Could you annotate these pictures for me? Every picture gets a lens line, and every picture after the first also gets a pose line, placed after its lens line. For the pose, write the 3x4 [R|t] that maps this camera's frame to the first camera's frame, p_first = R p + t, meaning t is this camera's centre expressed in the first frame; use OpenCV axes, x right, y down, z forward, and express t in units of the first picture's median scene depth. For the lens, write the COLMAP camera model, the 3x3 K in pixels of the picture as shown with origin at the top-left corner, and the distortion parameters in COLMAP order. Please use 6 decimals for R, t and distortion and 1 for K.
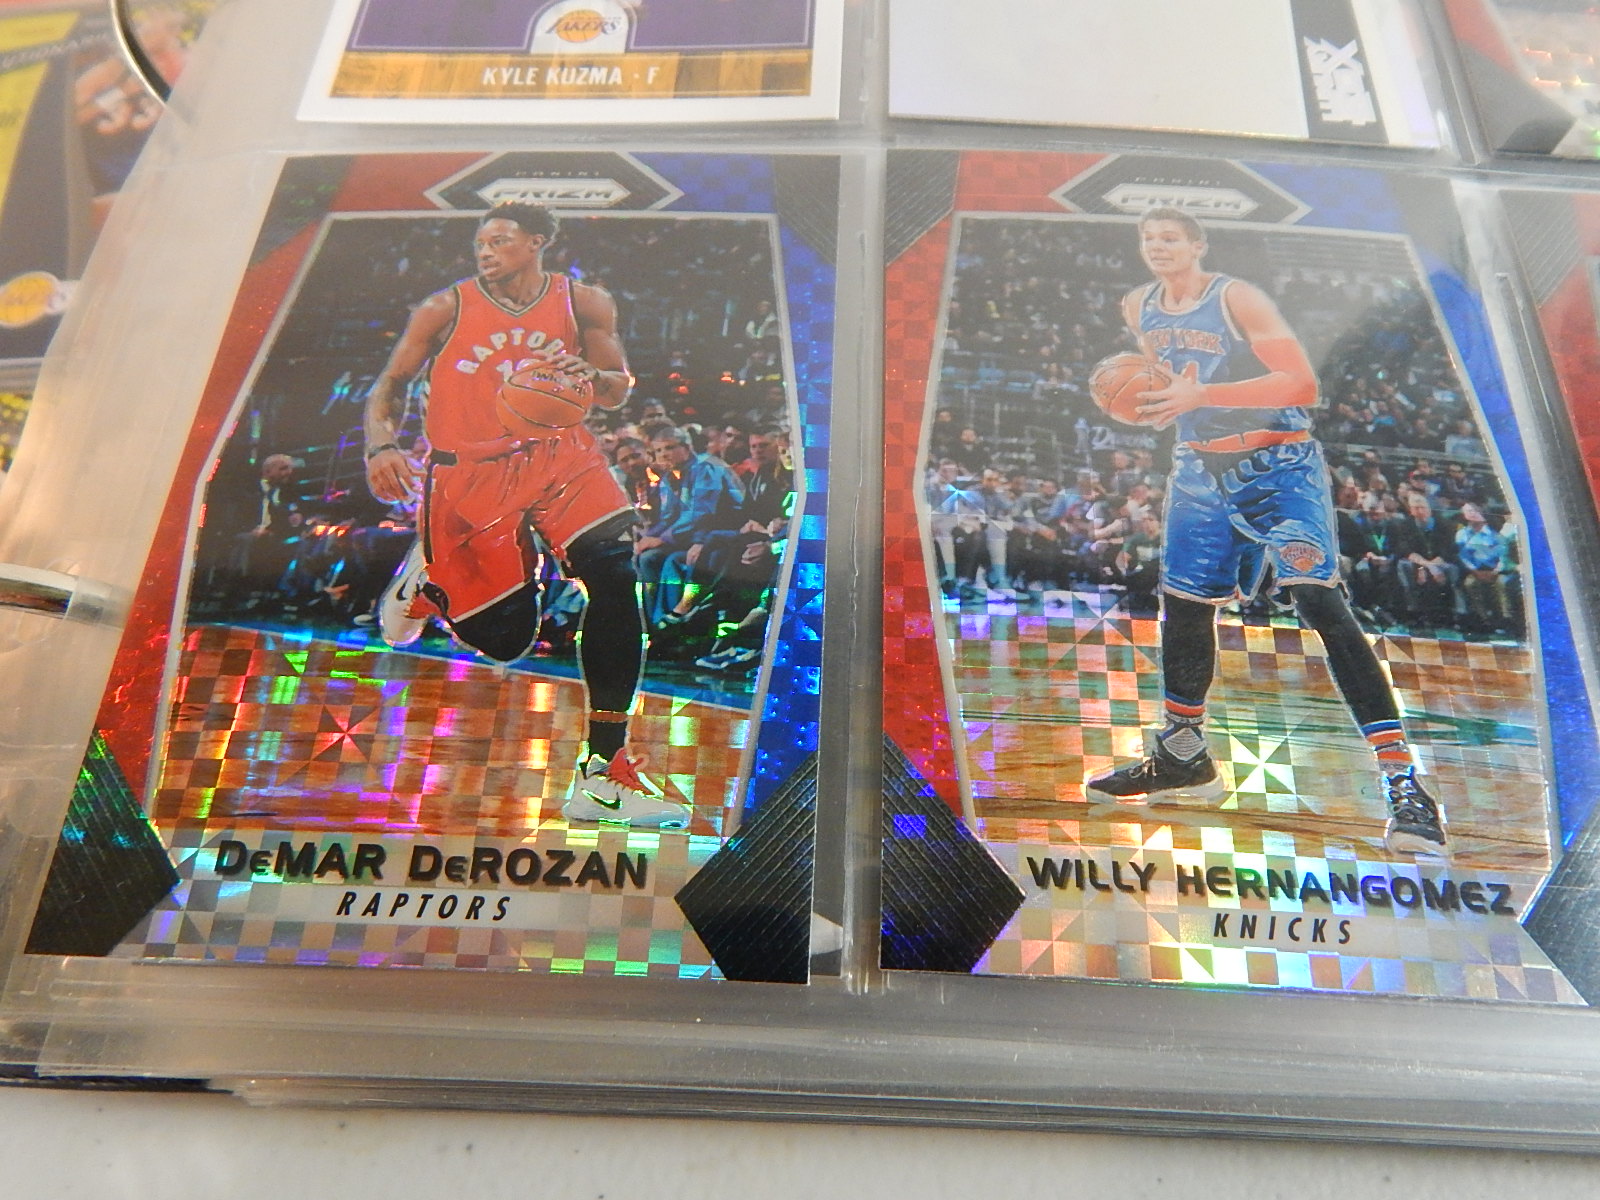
lens RADIAL K [[1033.7, 0, 790.9], [0, 1033.7, 603.1], [0, 0, 1]] dist [0.002579, -0.014832]
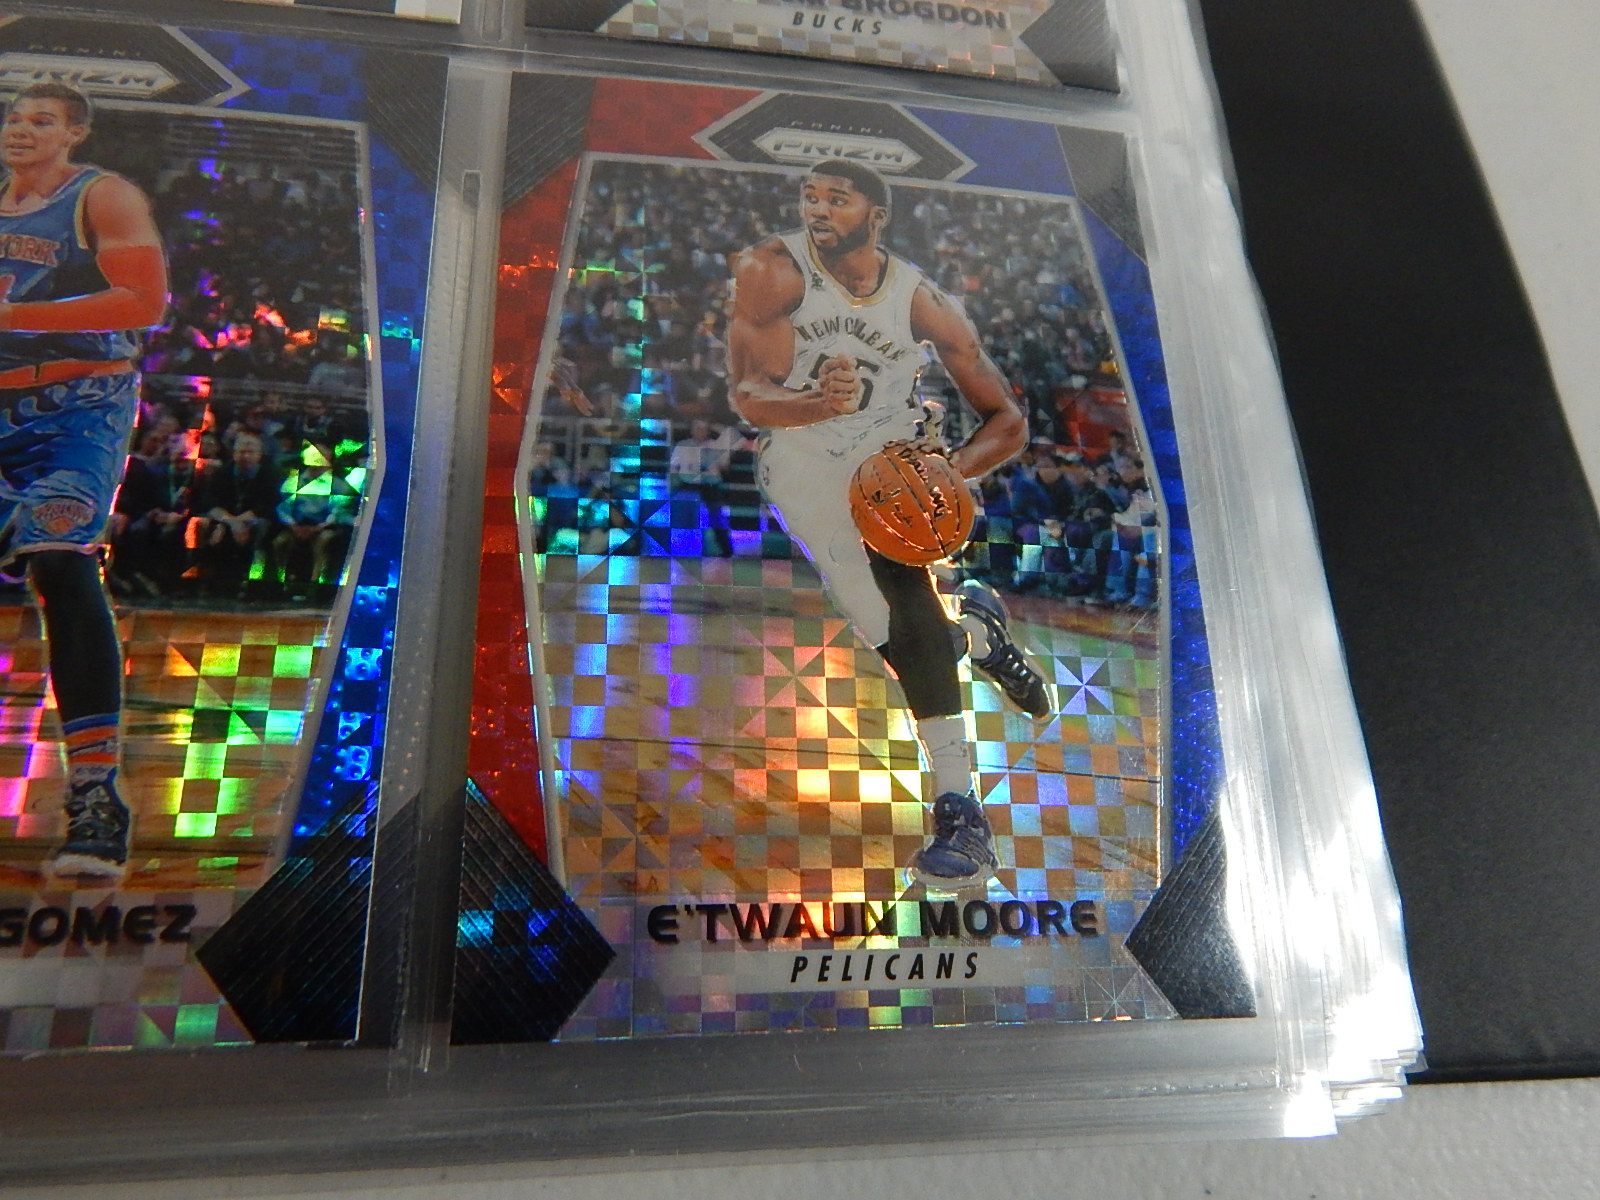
lens RADIAL K [[1033.7, 0, 790.9], [0, 1033.7, 603.1], [0, 0, 1]] dist [0.002579, -0.014832]
pose [[0.987249, -0.042102, 0.153515, 0.896344], [0.030439, 0.996524, 0.077551, -0.020984], [-0.156247, -0.071889, 0.985098, 0.091170]]
